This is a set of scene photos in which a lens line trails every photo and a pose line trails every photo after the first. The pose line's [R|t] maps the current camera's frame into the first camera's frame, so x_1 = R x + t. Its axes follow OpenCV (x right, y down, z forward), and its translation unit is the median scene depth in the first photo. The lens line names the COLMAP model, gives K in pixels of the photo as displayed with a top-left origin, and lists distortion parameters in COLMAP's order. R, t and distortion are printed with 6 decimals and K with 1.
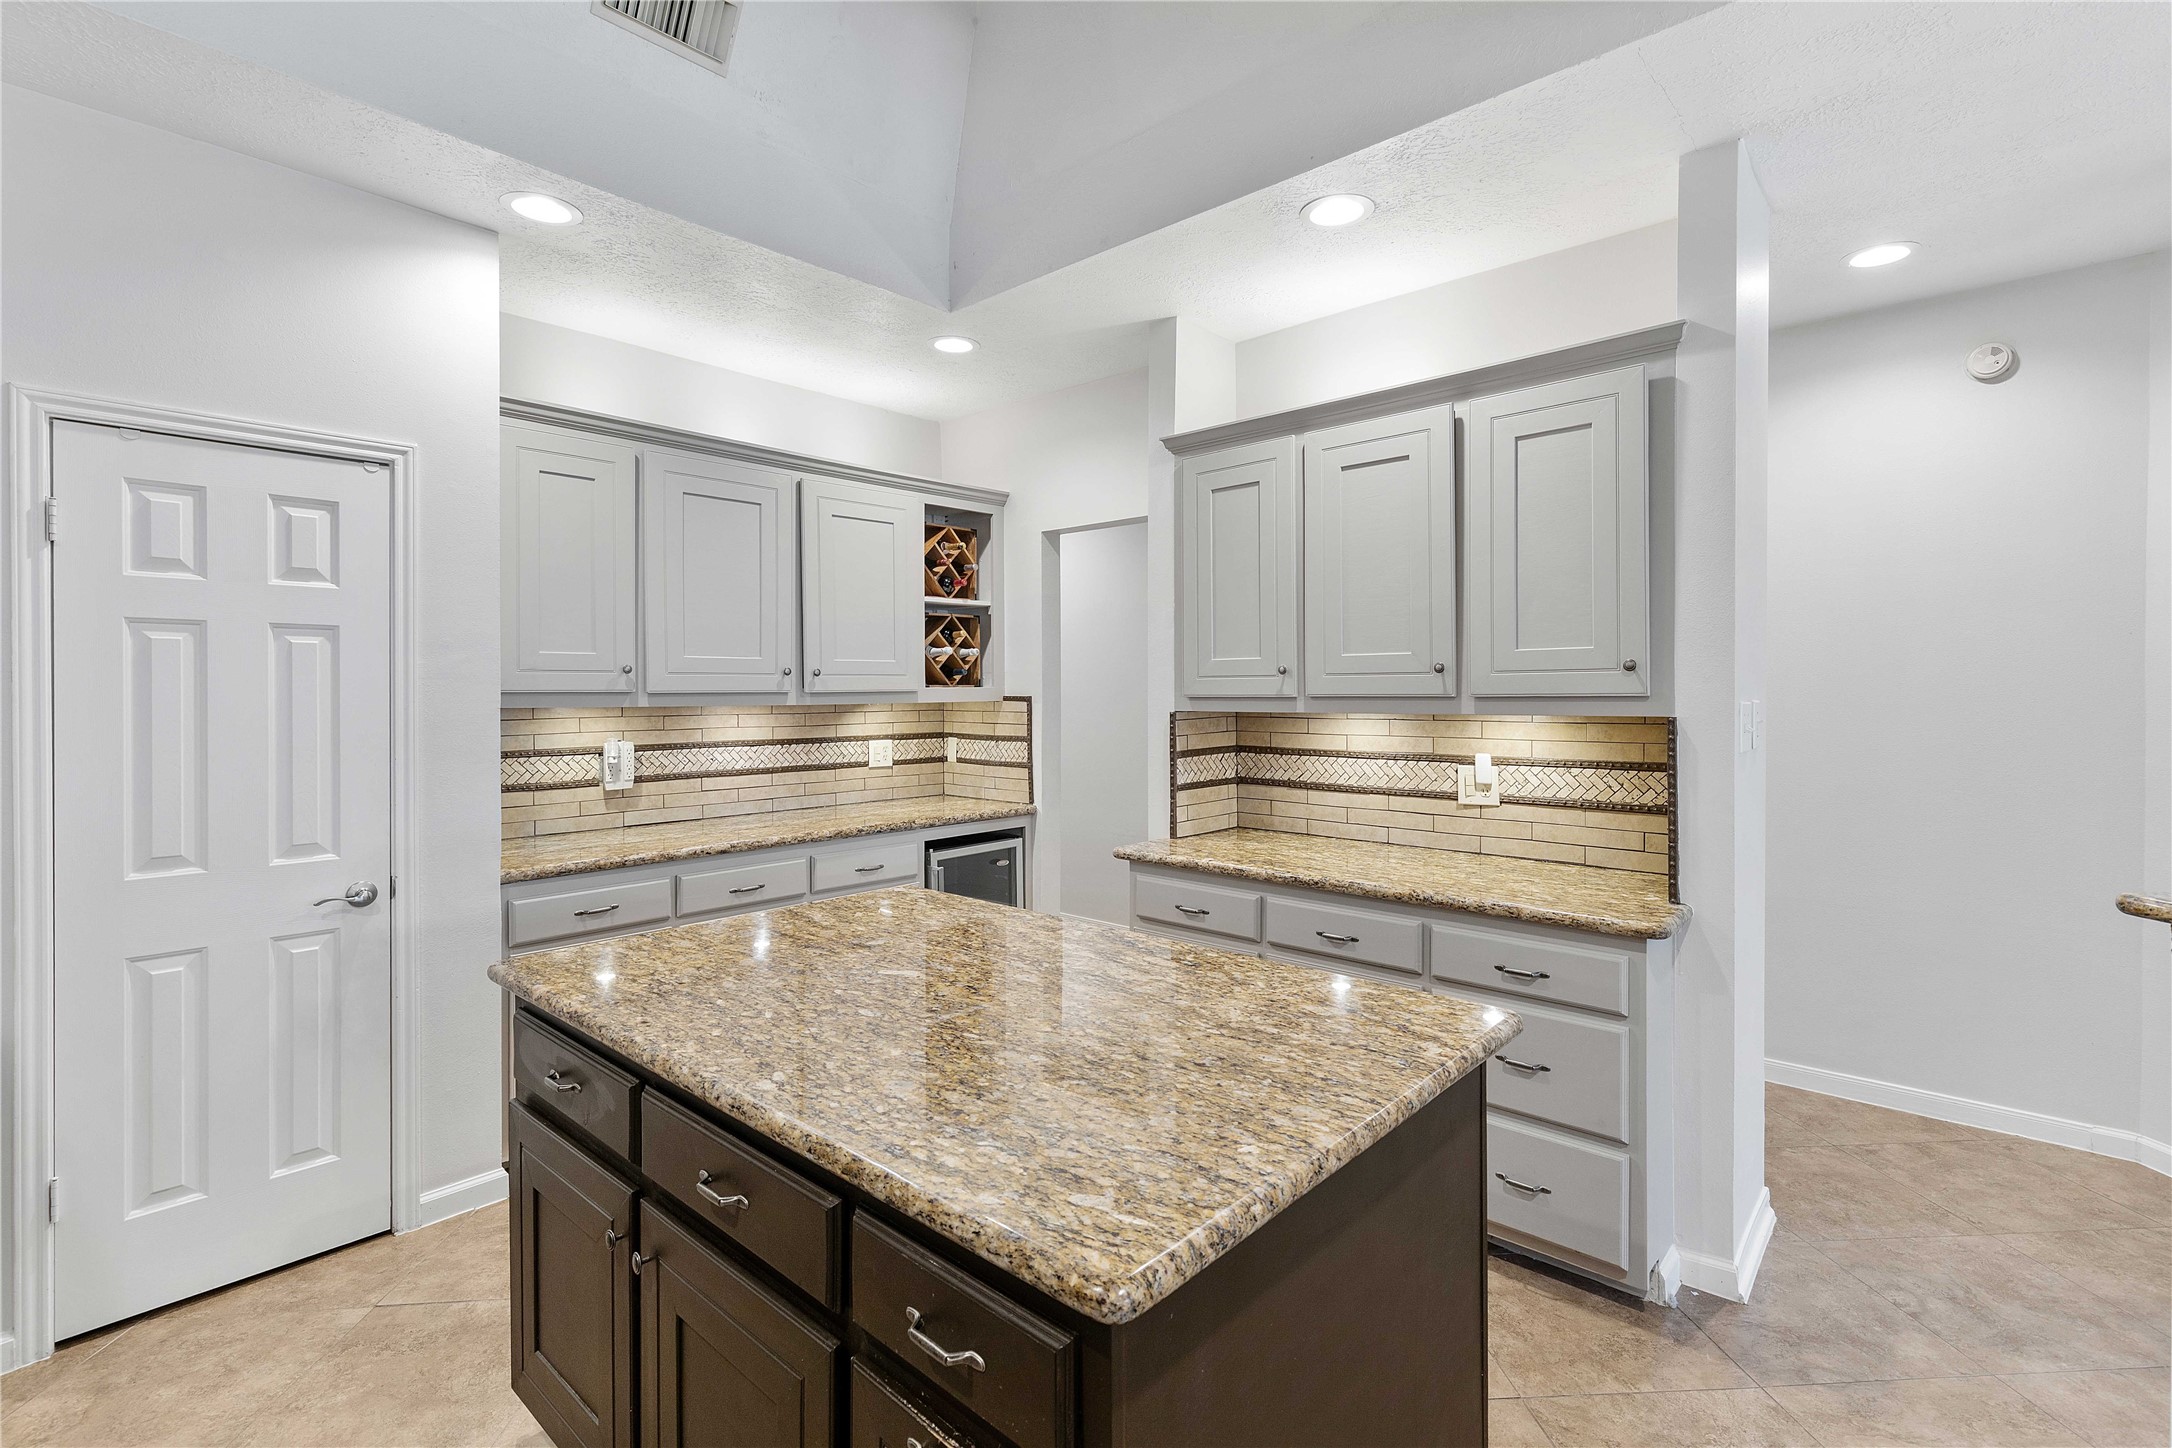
lens RADIAL K [[998.8, 0, 1099.1], [0, 998.8, 712.0], [0, 0, 1]] dist [-0.009765, -0.000317]
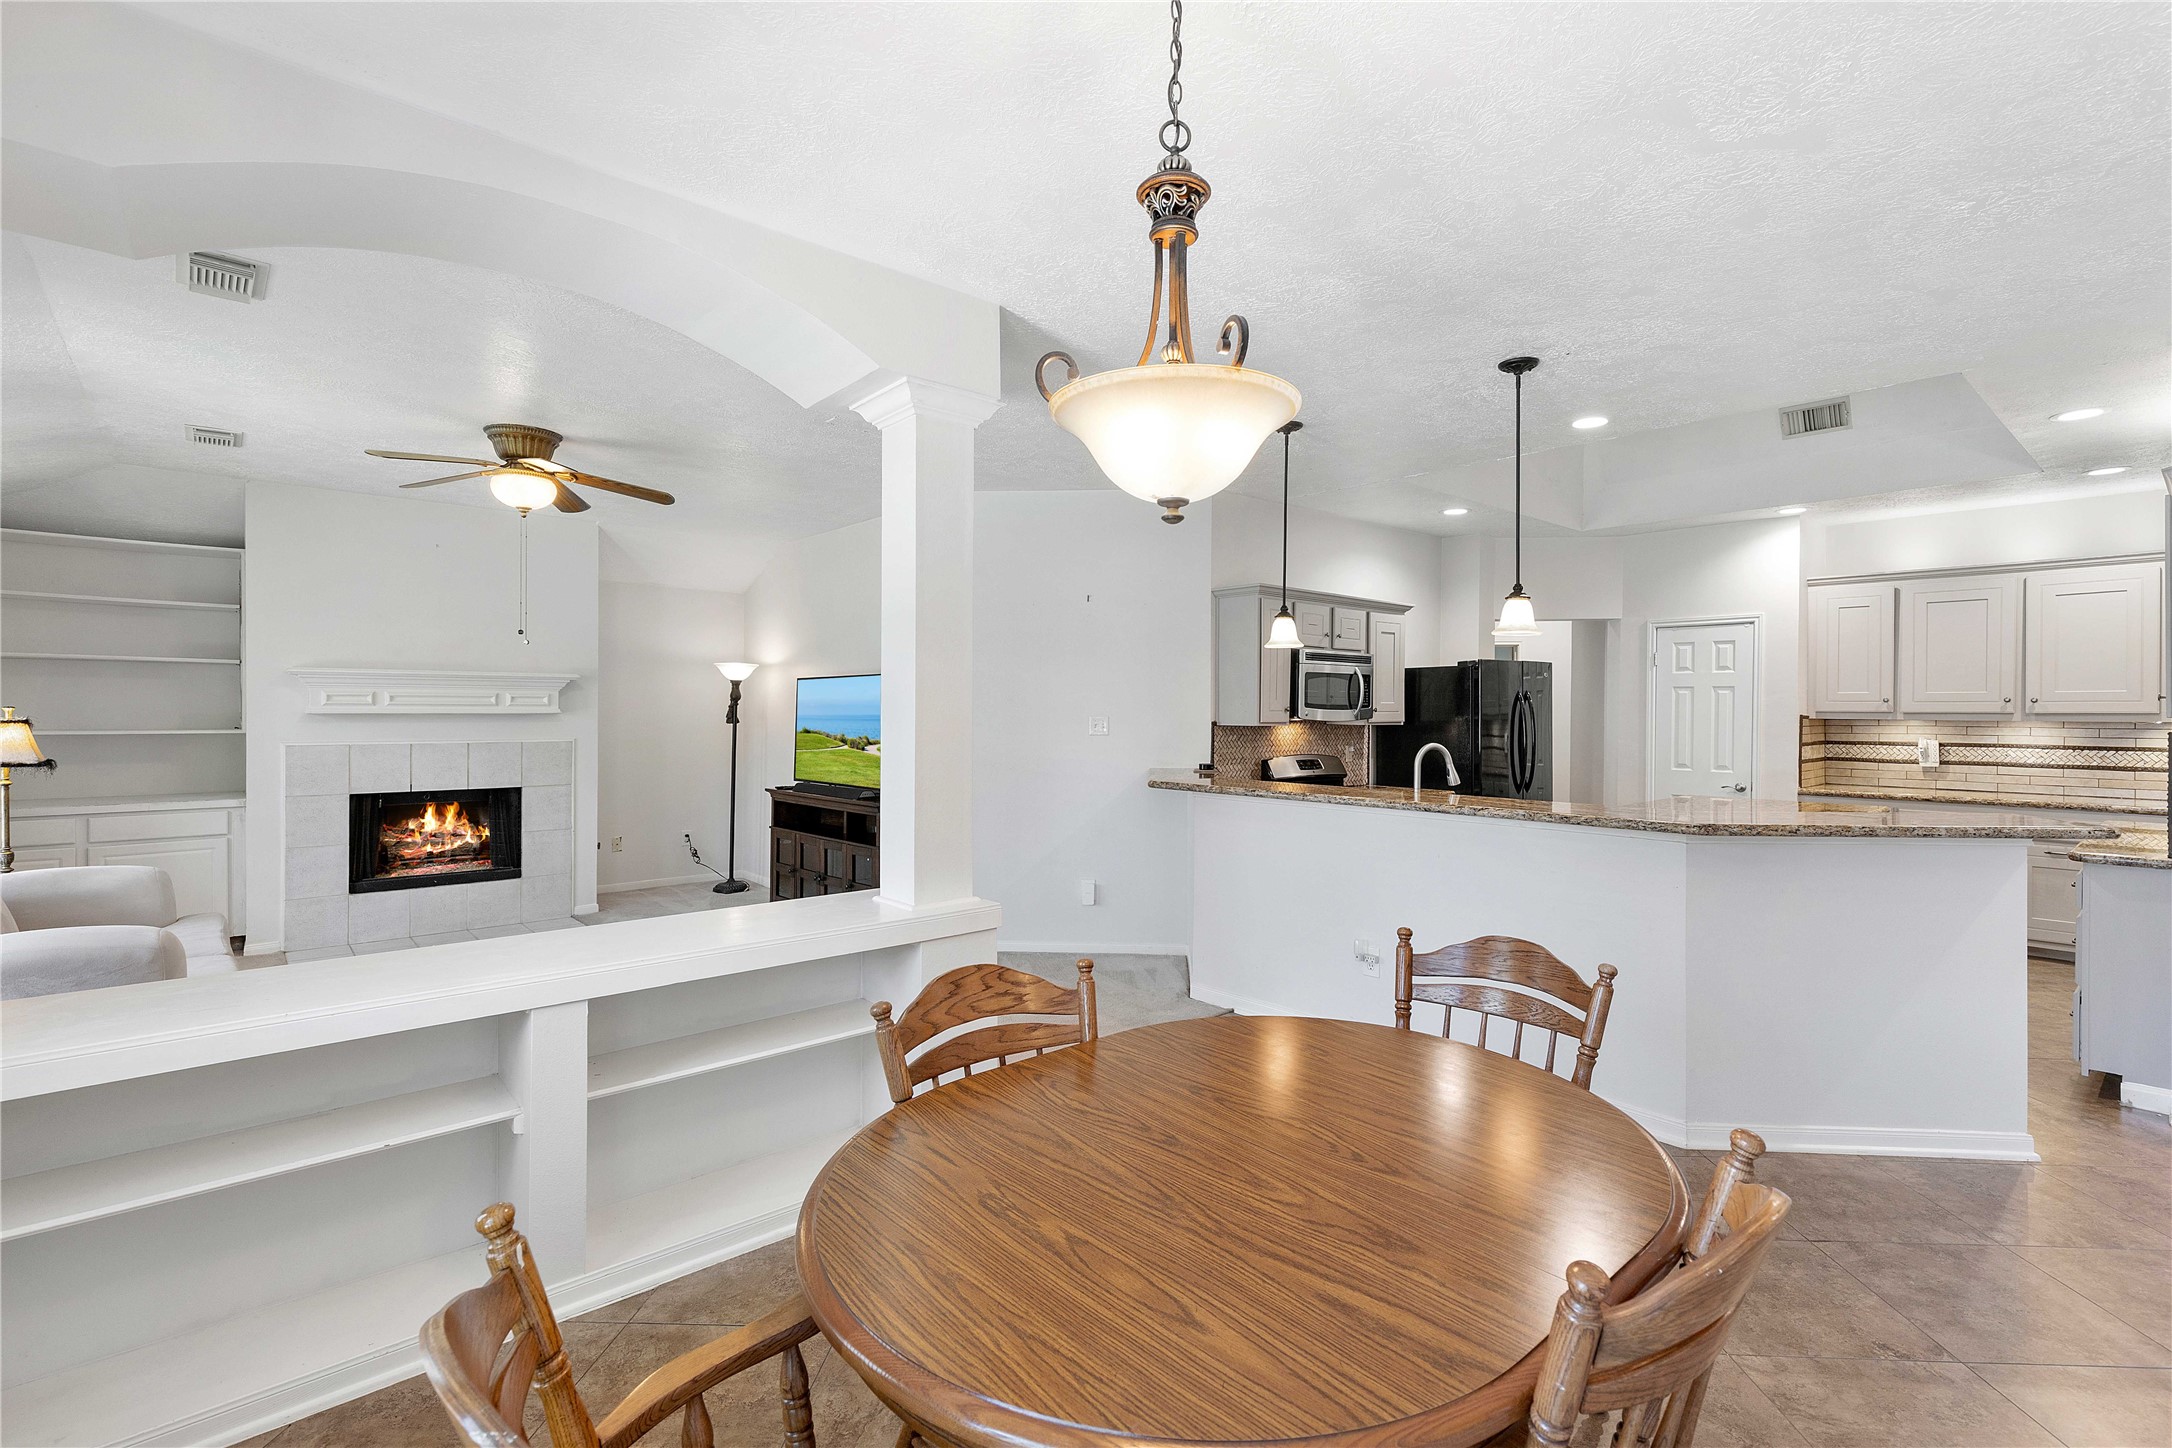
lens RADIAL K [[998.8, 0, 1104.1], [0, 998.8, 711.6], [0, 0, 1]] dist [-0.009765, -0.000317]
pose [[-0.121775, 0.002920, -0.992553, 1.449665], [-0.027867, 0.999591, 0.006360, 0.008809], [0.992166, 0.028434, -0.121644, -0.250183]]
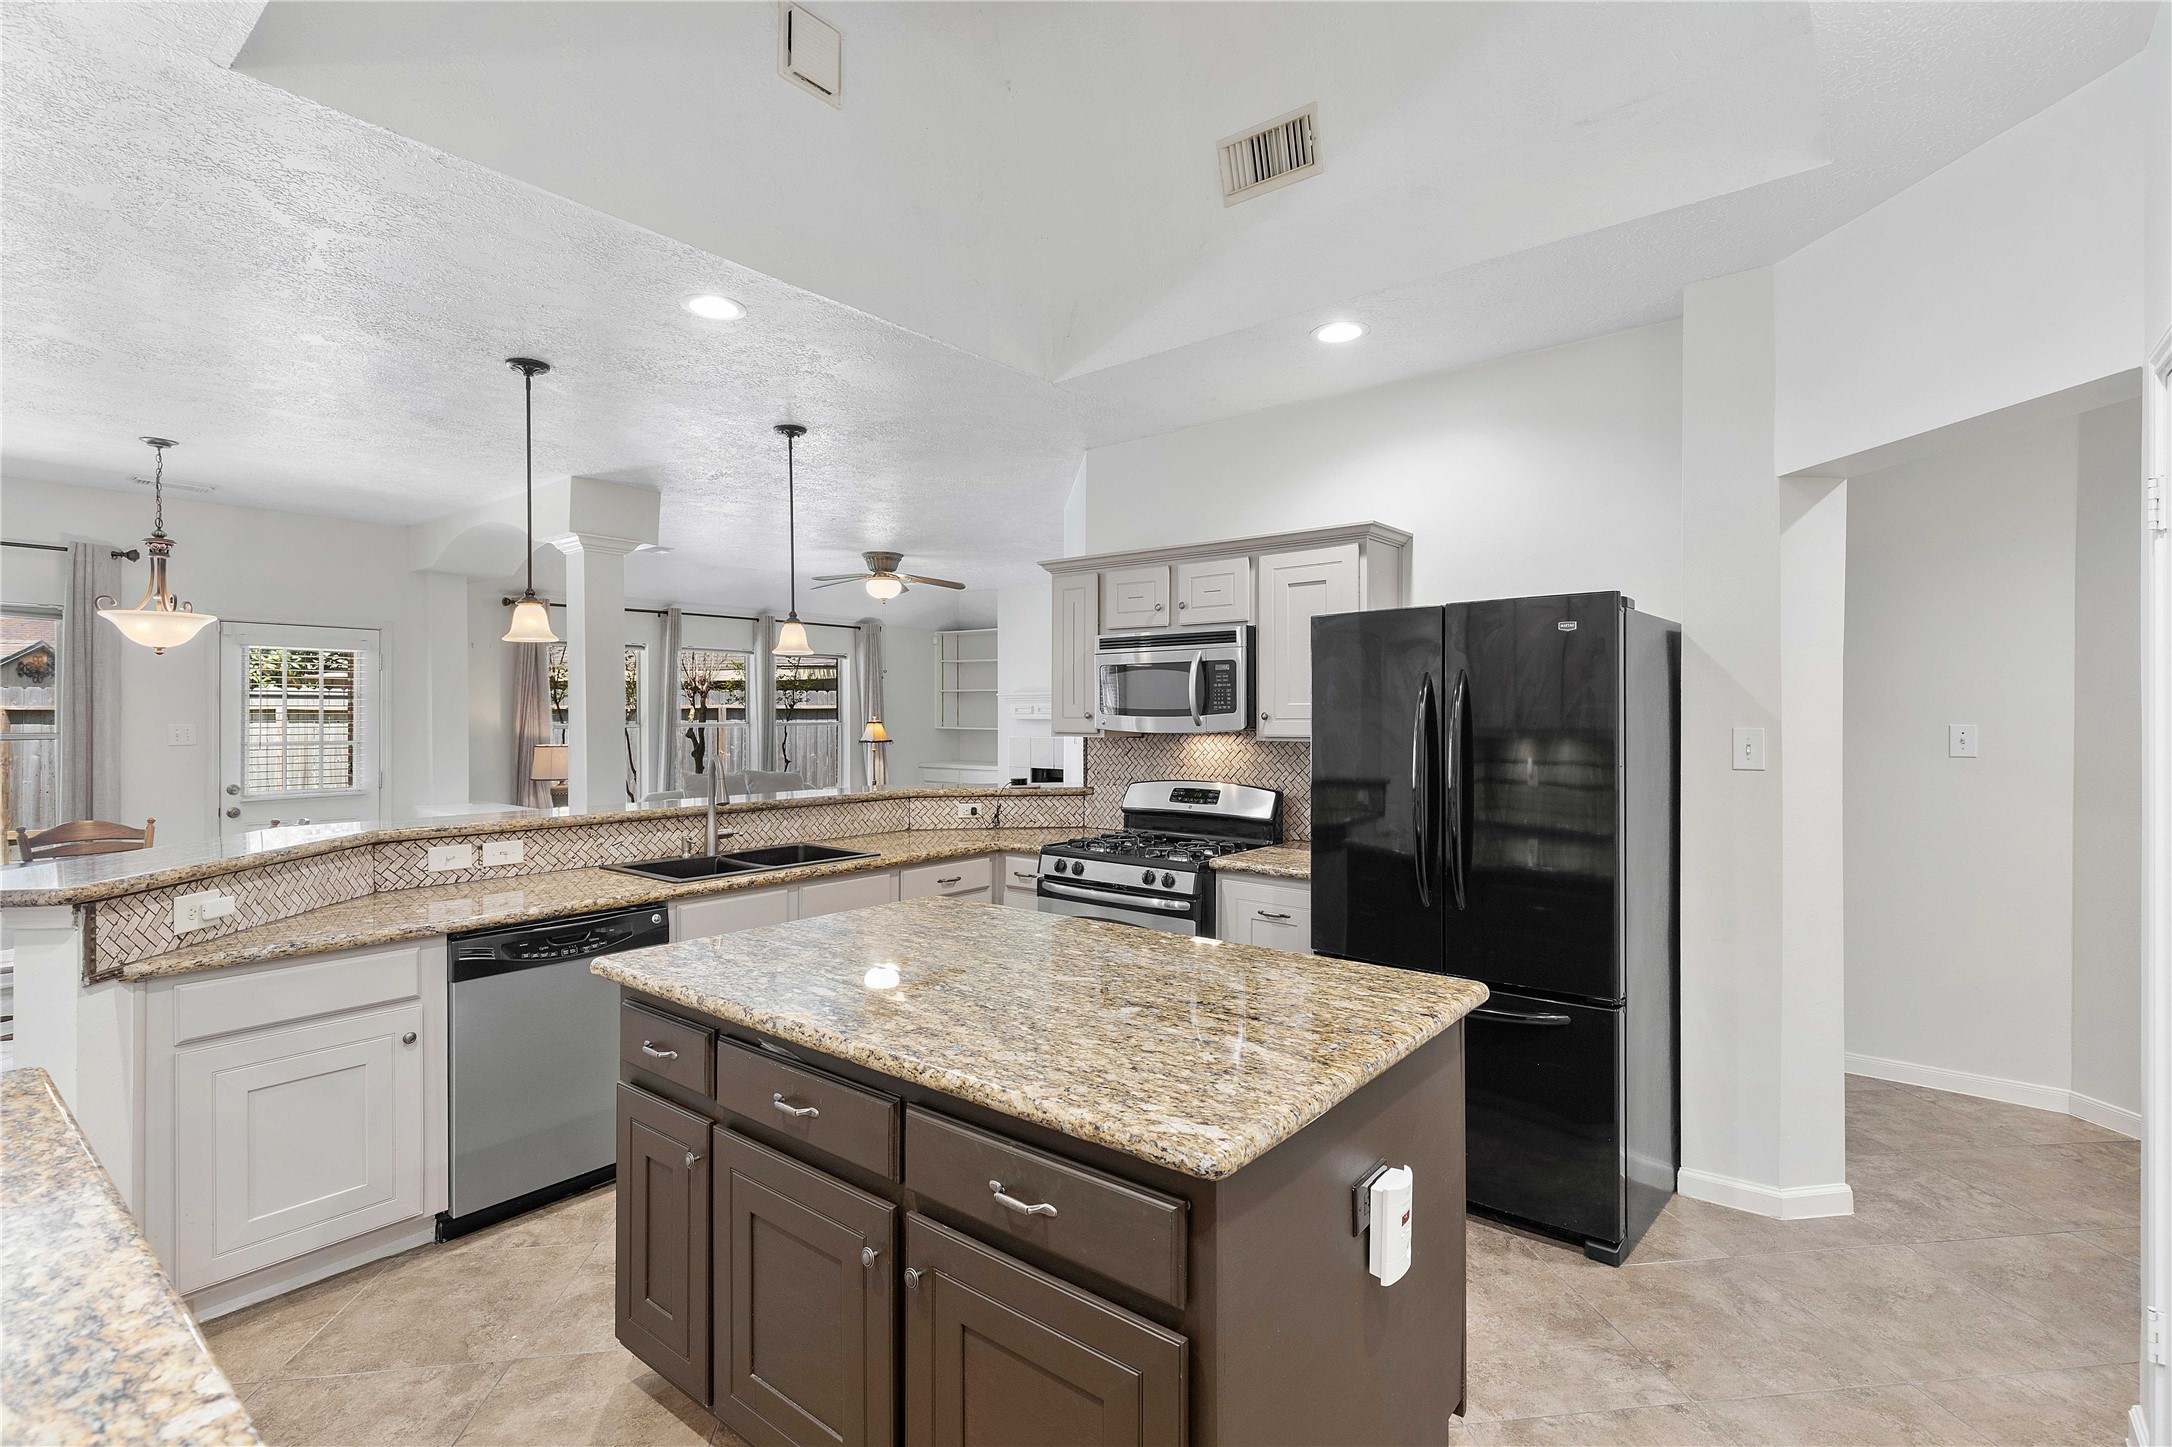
lens RADIAL K [[998.8, 0, 1087.9], [0, 998.8, 712.6], [0, 0, 1]] dist [-0.009765, -0.000317]
pose [[-0.998828, 0.004451, -0.048191, -0.060349], [0.003271, 0.999694, 0.024536, -0.025425], [0.048286, 0.024350, -0.998537, 1.018098]]
